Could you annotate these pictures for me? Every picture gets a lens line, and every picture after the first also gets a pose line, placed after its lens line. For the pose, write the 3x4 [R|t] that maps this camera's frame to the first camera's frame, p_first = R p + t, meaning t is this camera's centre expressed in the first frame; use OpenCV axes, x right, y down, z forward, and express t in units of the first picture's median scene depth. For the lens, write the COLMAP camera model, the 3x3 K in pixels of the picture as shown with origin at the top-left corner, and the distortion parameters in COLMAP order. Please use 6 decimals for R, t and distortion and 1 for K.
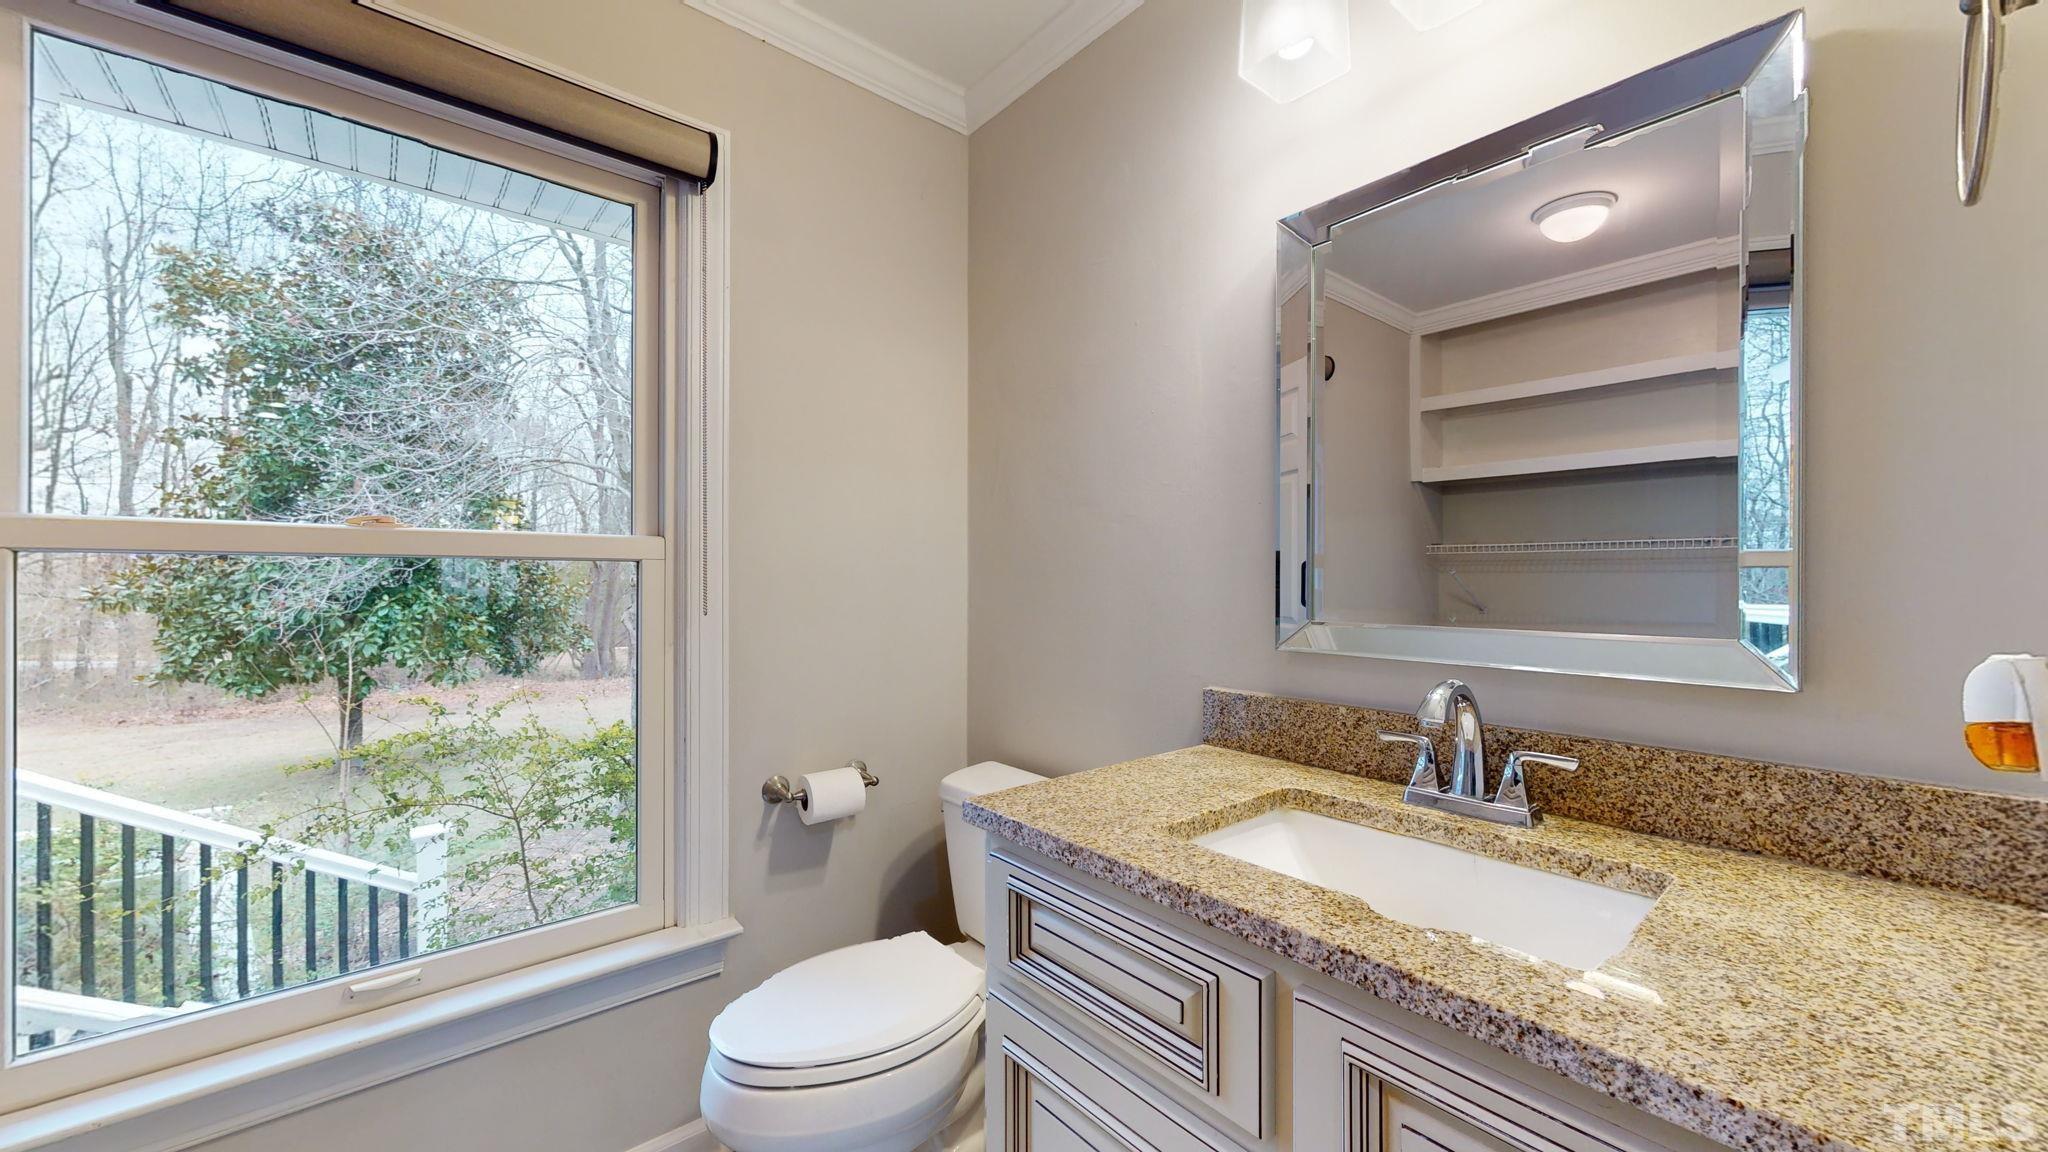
lens RADIAL K [[749.0, 0, 1020.9], [0, 749.0, 578.9], [0, 0, 1]] dist [-0.003040, 0.000307]
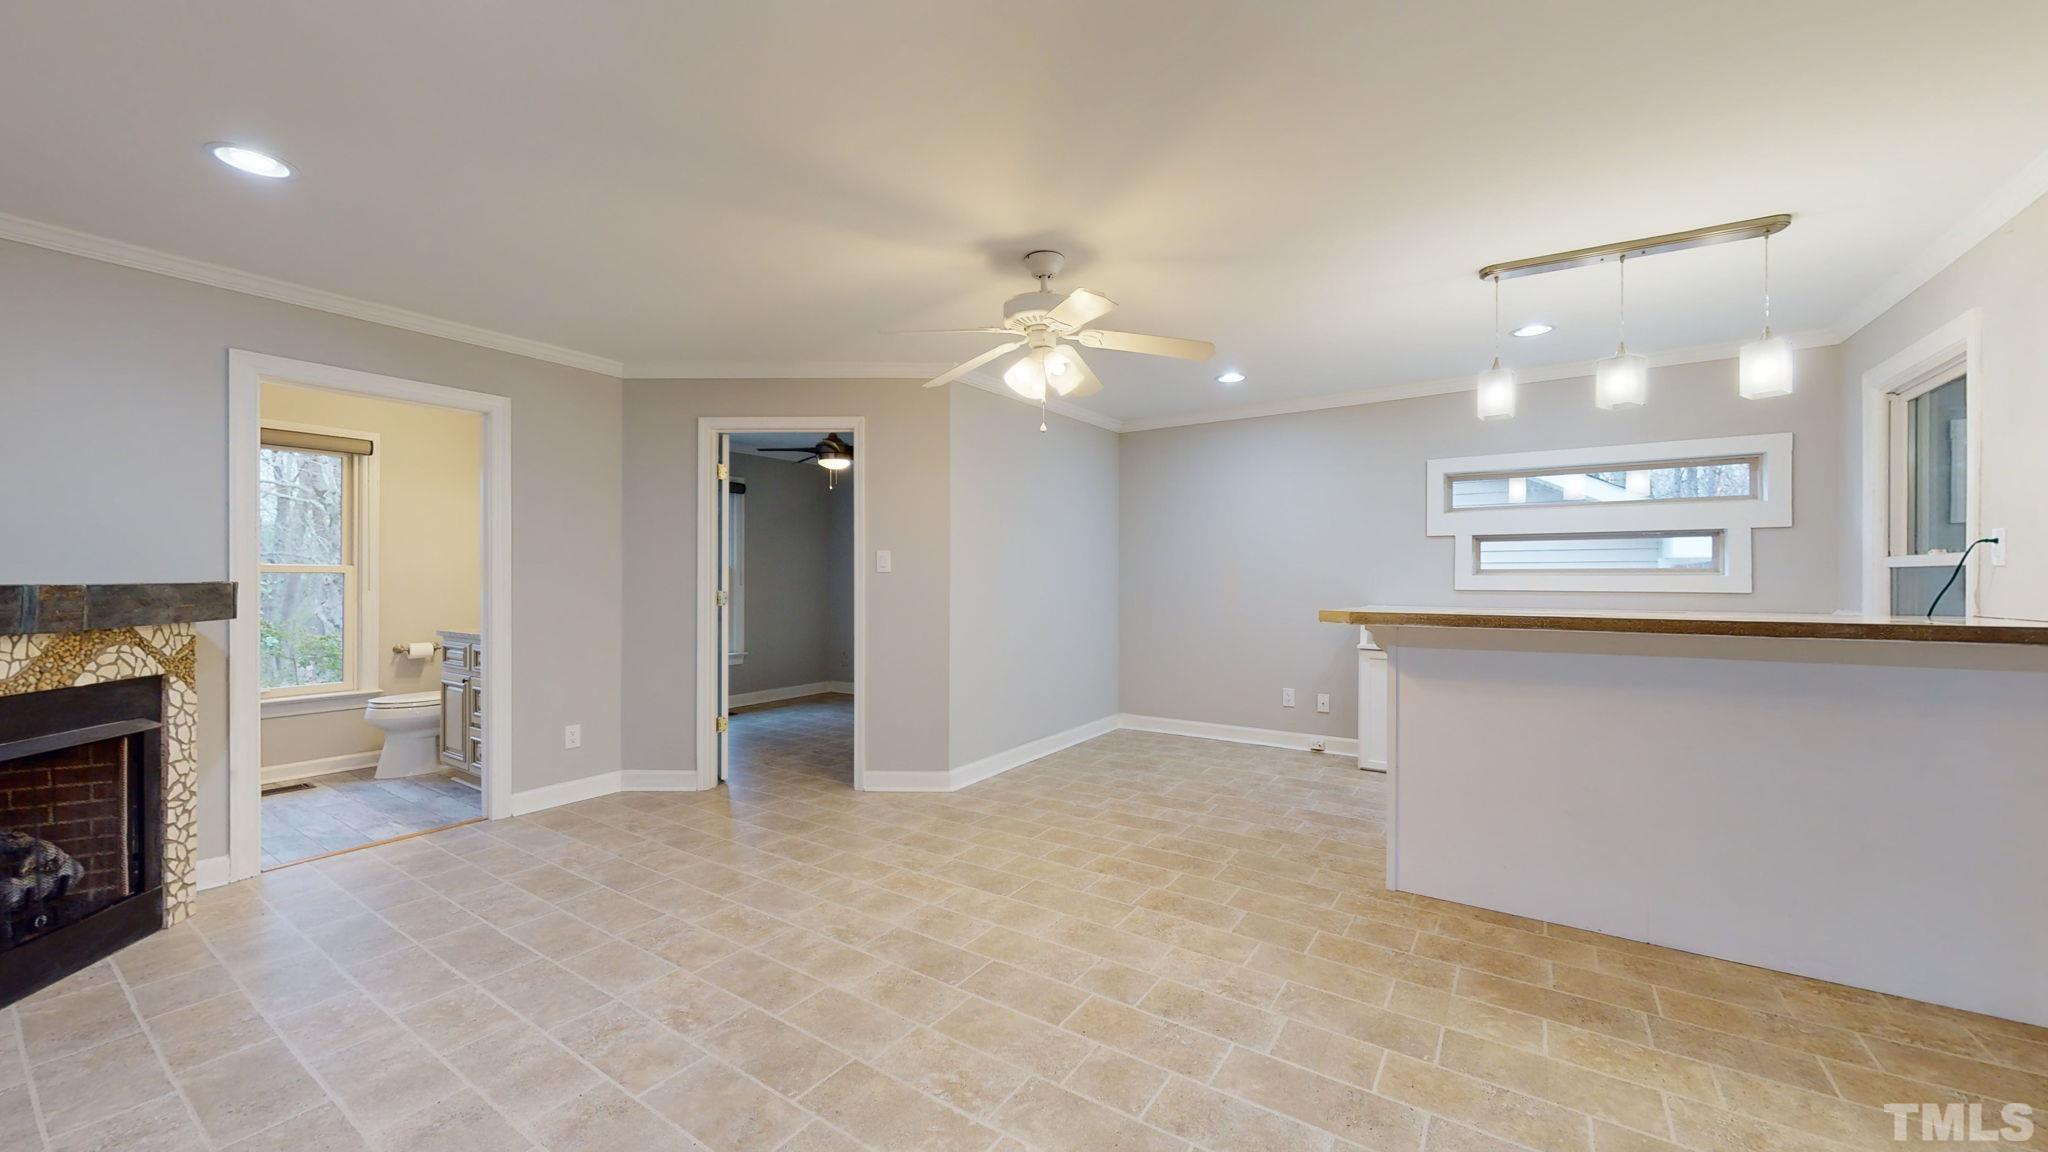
lens RADIAL K [[749.0, 0, 1030.2], [0, 749.0, 583.1], [0, 0, 1]] dist [-0.003040, 0.000307]
pose [[0.959951, 0.000889, 0.280165, 1.334898], [-0.002218, 0.999988, 0.004428, -0.008041], [-0.280158, -0.004872, 0.959942, -2.733851]]
